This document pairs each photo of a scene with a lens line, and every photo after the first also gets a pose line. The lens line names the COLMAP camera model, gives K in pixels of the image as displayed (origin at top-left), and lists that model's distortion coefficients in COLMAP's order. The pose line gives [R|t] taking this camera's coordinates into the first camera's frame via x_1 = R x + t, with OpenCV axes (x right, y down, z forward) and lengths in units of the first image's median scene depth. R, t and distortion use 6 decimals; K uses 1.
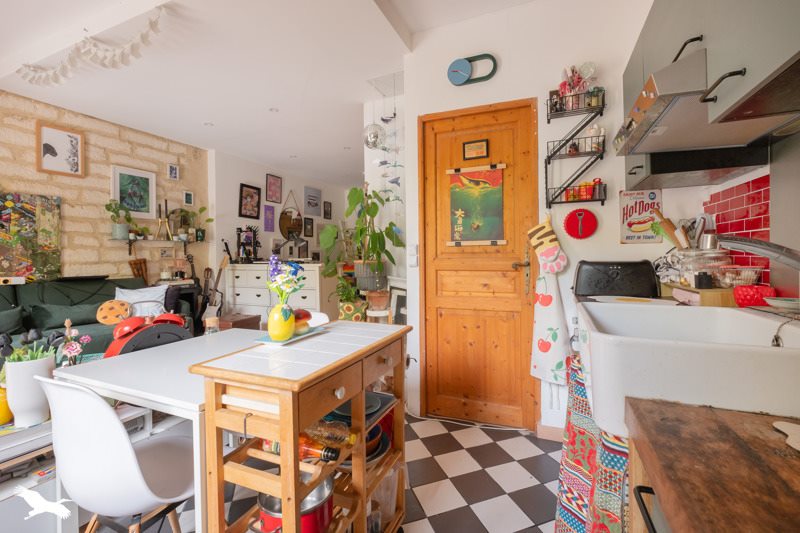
lens RADIAL K [[346.2, 0, 403.3], [0, 346.2, 260.3], [0, 0, 1]] dist [-0.000792, -0.000055]
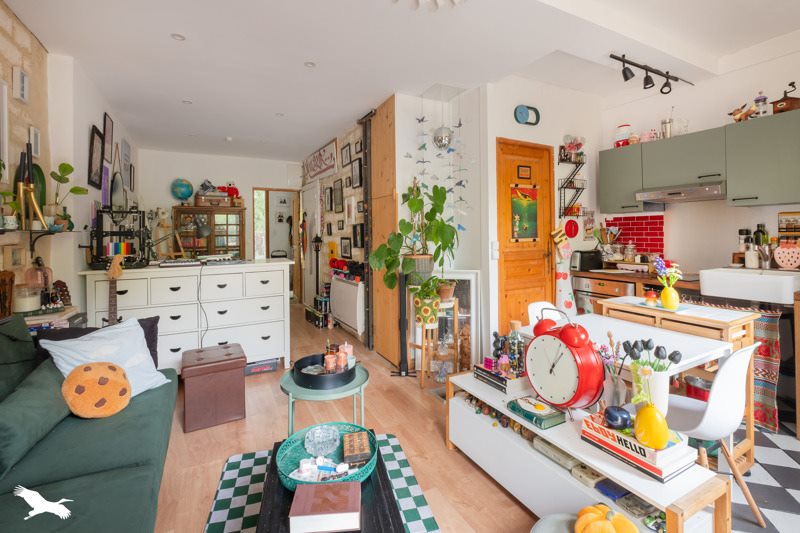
lens RADIAL K [[346.2, 0, 385.8], [0, 346.2, 231.3], [0, 0, 1]] dist [-0.000792, -0.000055]
pose [[0.632131, 0.000931, 0.774861, -1.238115], [0.013880, 0.999825, -0.012525, -0.076649], [-0.774737, 0.018672, 0.632008, 0.575109]]
